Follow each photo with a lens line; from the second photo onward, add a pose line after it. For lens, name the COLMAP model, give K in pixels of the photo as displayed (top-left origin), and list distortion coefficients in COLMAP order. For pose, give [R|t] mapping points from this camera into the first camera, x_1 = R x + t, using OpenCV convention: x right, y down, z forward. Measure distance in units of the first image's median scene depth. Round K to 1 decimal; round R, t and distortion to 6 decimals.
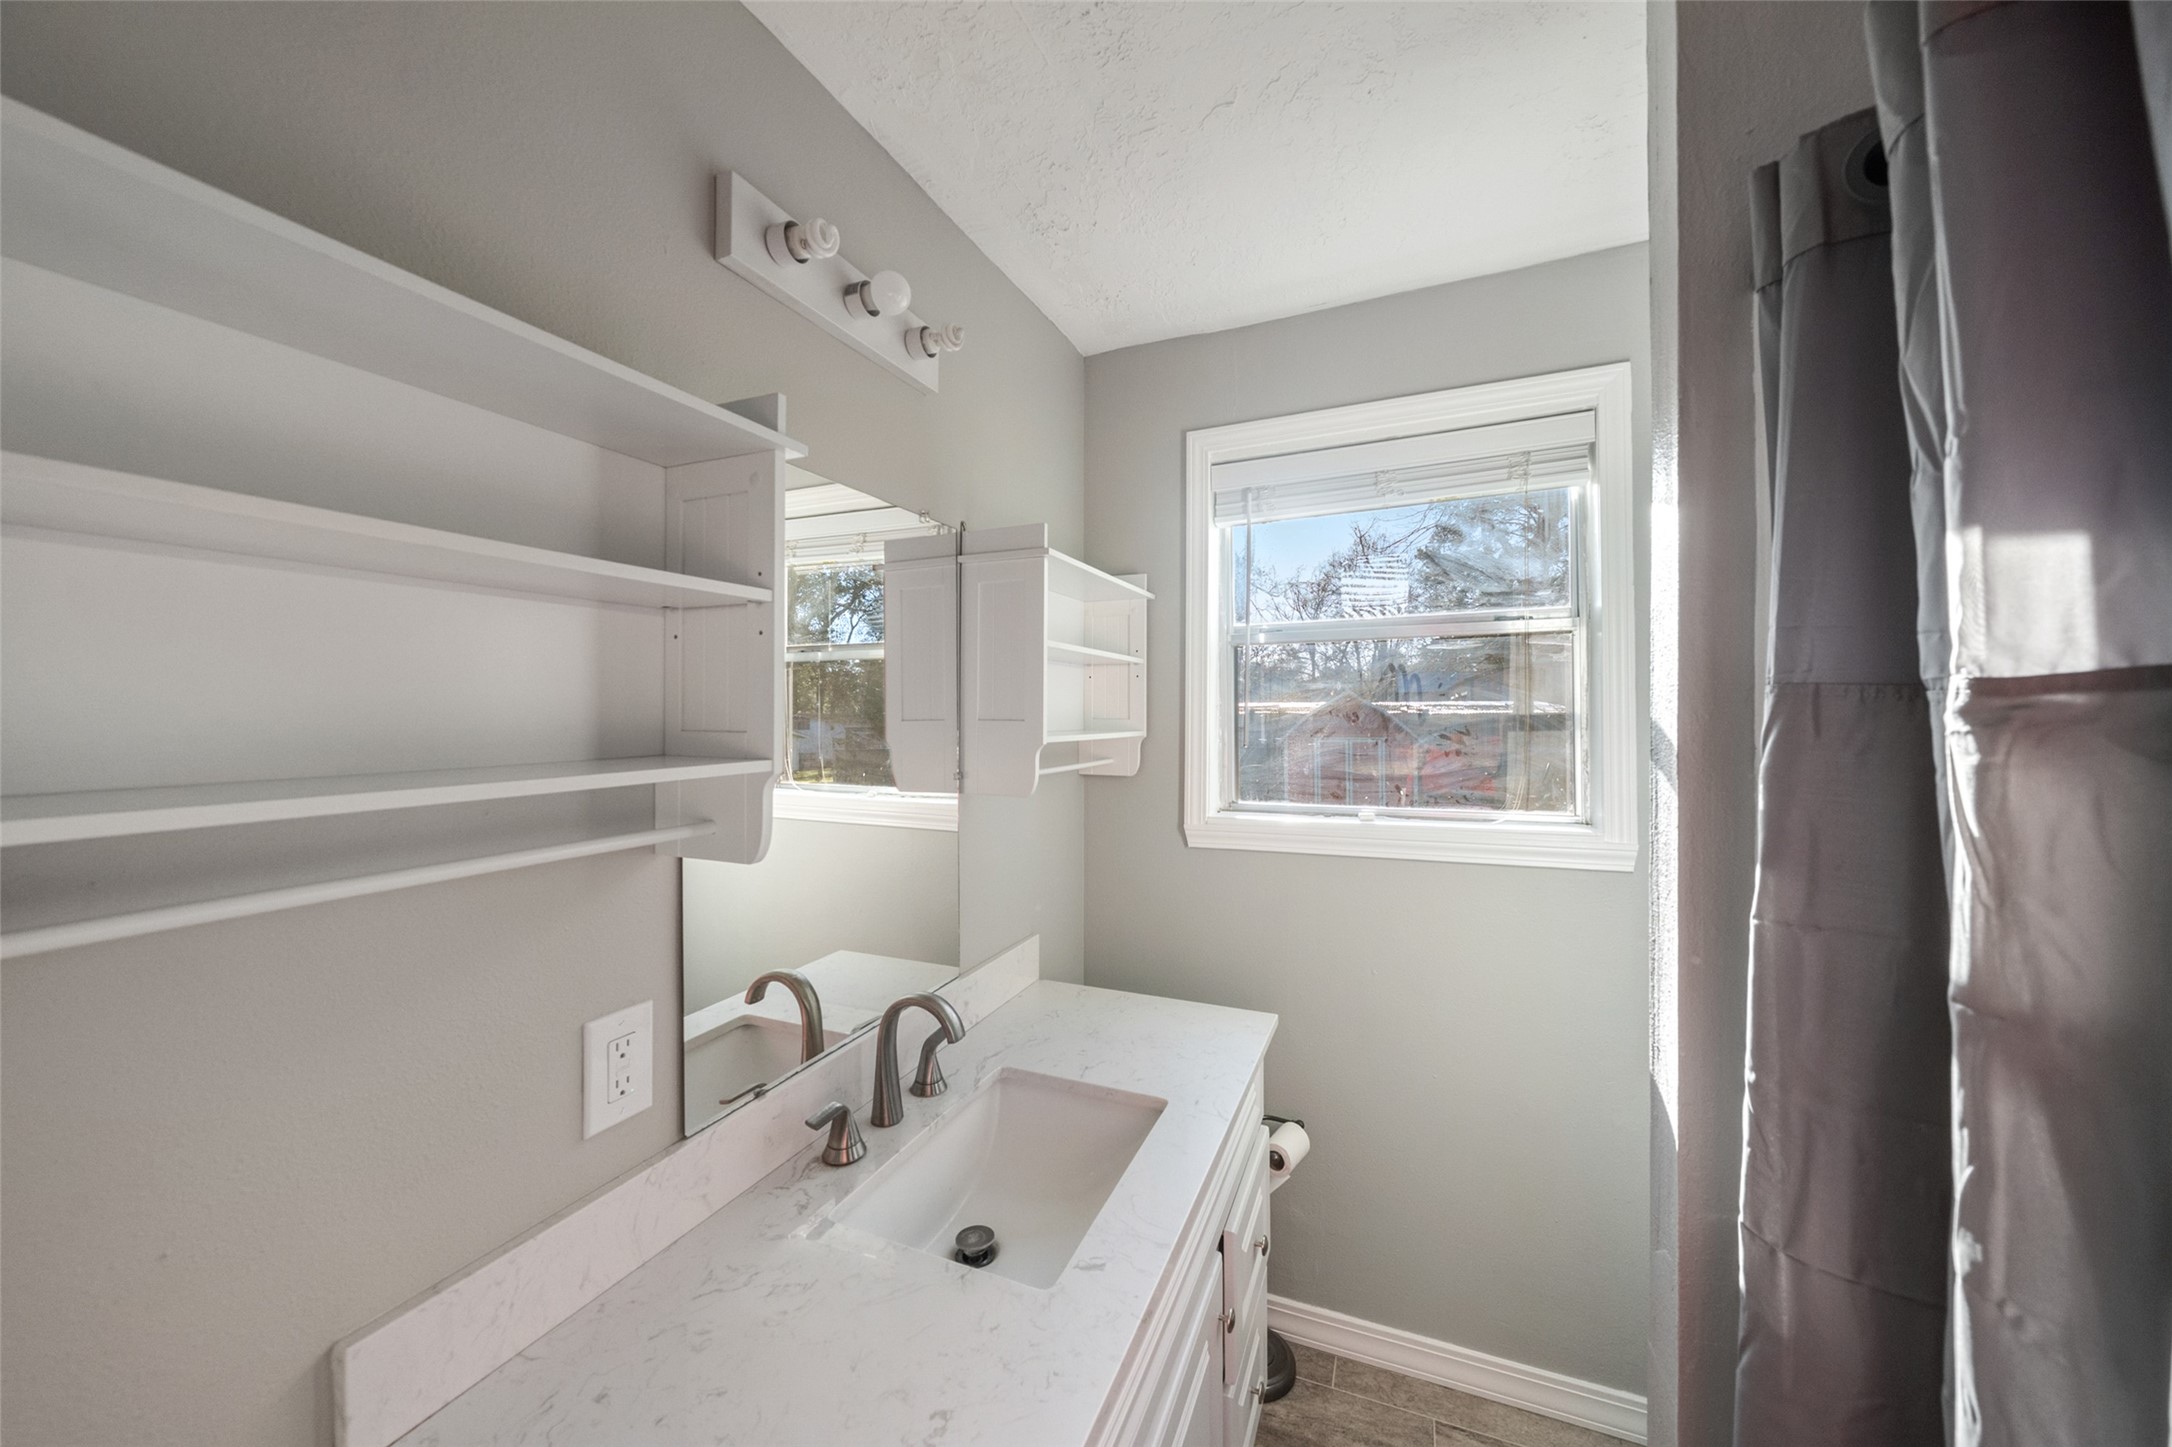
lens RADIAL K [[753.0, 0, 1114.4], [0, 753.0, 700.3], [0, 0, 1]] dist [-0.008593, -0.000010]
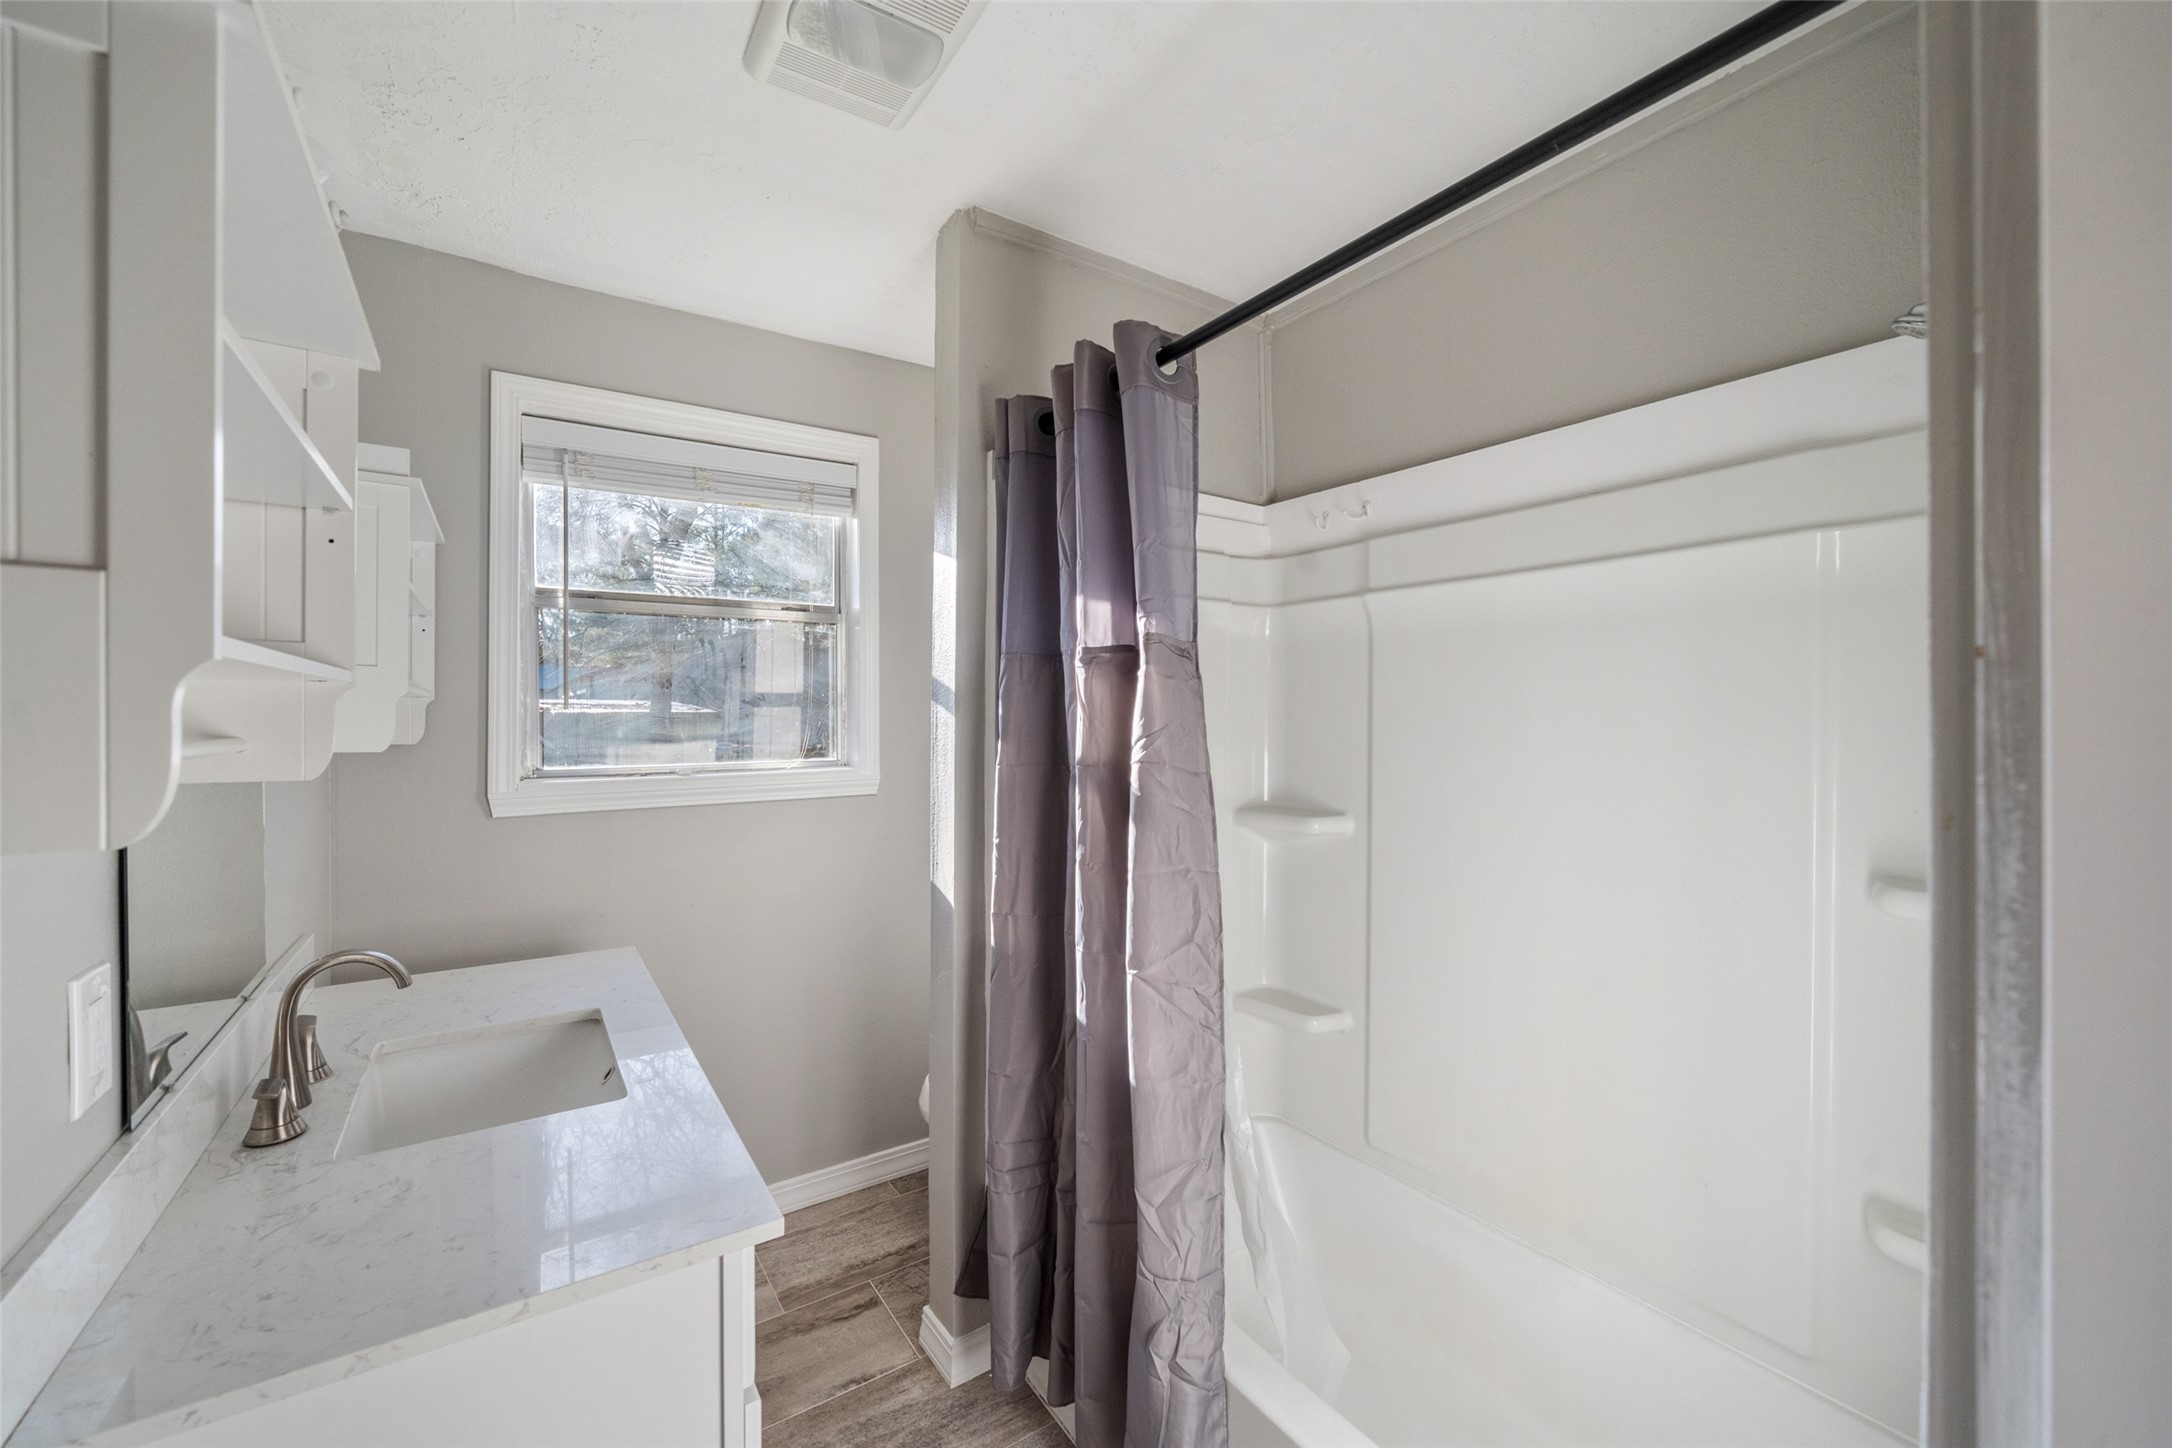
lens RADIAL K [[859.3, 0, 1077.4], [0, 859.3, 718.8], [0, 0, 1]] dist [-0.009662, -0.000178]
pose [[0.551762, 0.001835, 0.834000, -1.069984], [-0.014808, 0.999861, 0.007597, 0.148087], [-0.833870, -0.016542, 0.551713, -0.527722]]
